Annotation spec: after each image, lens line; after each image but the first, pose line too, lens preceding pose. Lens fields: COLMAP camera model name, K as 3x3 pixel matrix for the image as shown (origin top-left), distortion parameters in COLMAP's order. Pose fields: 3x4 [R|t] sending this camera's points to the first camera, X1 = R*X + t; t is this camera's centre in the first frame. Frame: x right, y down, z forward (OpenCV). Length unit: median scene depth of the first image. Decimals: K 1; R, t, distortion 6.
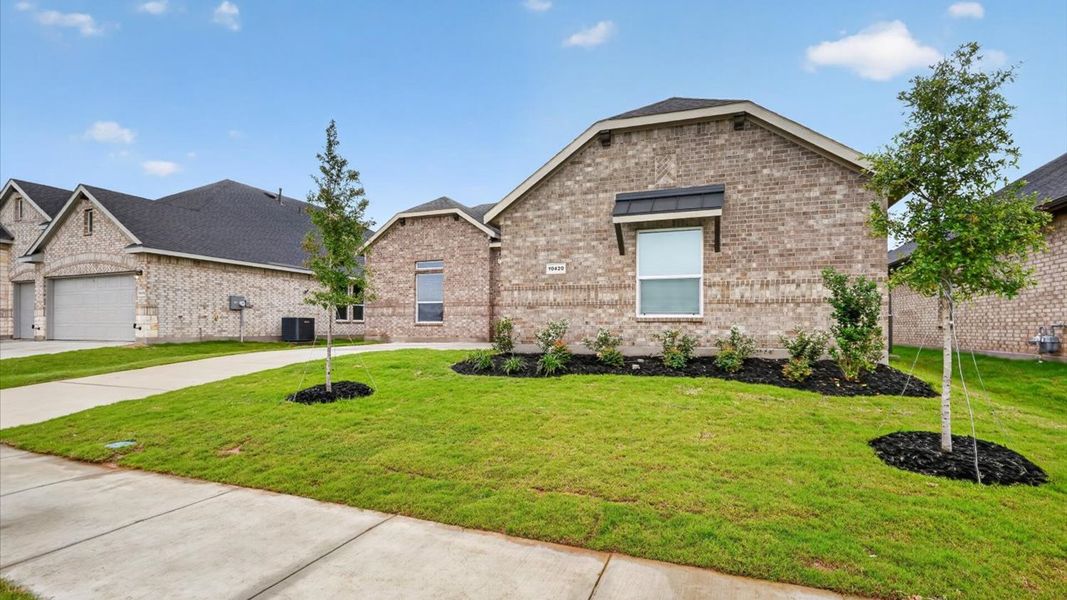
lens RADIAL K [[503.0, 0, 533.5], [0, 503.0, 300.0], [0, 0, 1]] dist [-0.003050, -0.000334]
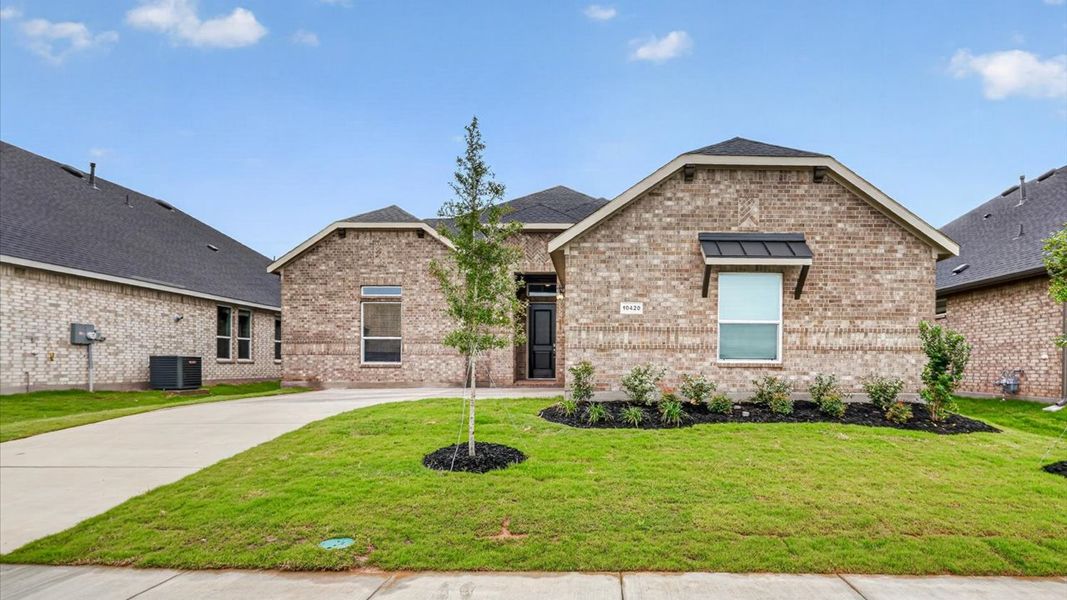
lens RADIAL K [[596.4, 0, 533.5], [0, 596.4, 342.3], [0, 0, 1]] dist [-0.001122, 0.000035]
pose [[0.928103, 0.014685, 0.372035, -0.549019], [-0.021812, 0.999650, 0.014957, -0.013632], [-0.371685, -0.021997, 0.928098, 0.064147]]
